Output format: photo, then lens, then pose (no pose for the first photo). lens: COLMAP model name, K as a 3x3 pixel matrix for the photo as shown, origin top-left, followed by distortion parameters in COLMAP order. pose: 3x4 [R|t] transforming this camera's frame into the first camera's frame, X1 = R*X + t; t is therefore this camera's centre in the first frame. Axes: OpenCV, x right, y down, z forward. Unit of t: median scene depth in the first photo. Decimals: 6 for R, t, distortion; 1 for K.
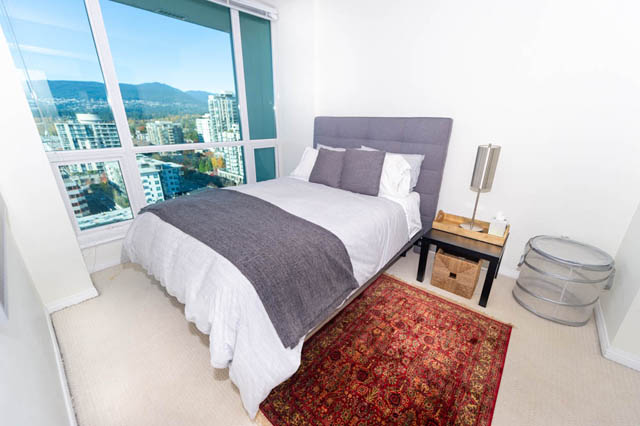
lens RADIAL K [[254.4, 0, 322.9], [0, 254.4, 213.4], [0, 0, 1]] dist [0.002102, 0.000191]
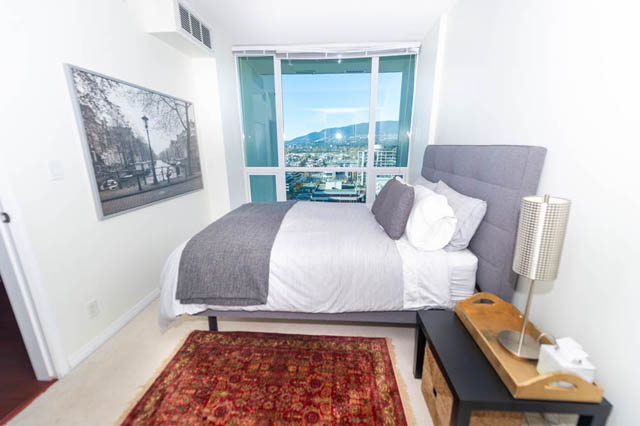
lens RADIAL K [[254.4, 0, 322.9], [0, 254.4, 213.4], [0, 0, 1]] dist [0.002102, 0.000191]
pose [[0.594352, 0.192971, -0.780710, 0.754927], [-0.269480, 0.962449, 0.032738, -0.126224], [0.757711, 0.190927, 0.624035, 0.323239]]
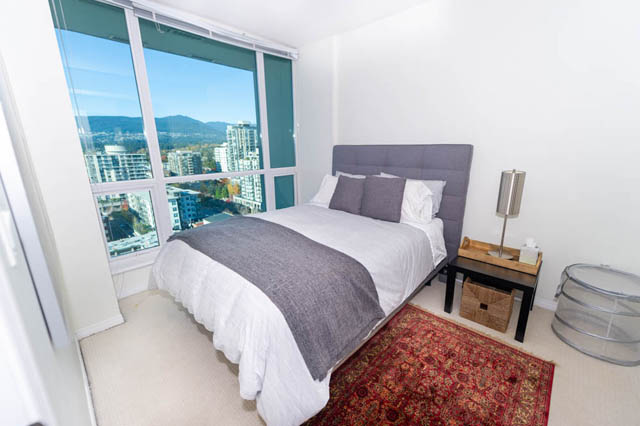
lens RADIAL K [[261.2, 0, 323.1], [0, 261.2, 212.1], [0, 0, 1]] dist [0.000790, -0.000402]
pose [[0.998372, -0.008166, -0.056445, -0.026305], [0.002235, 0.994538, -0.104352, -0.003770], [0.056989, 0.104055, 0.992937, -0.031320]]
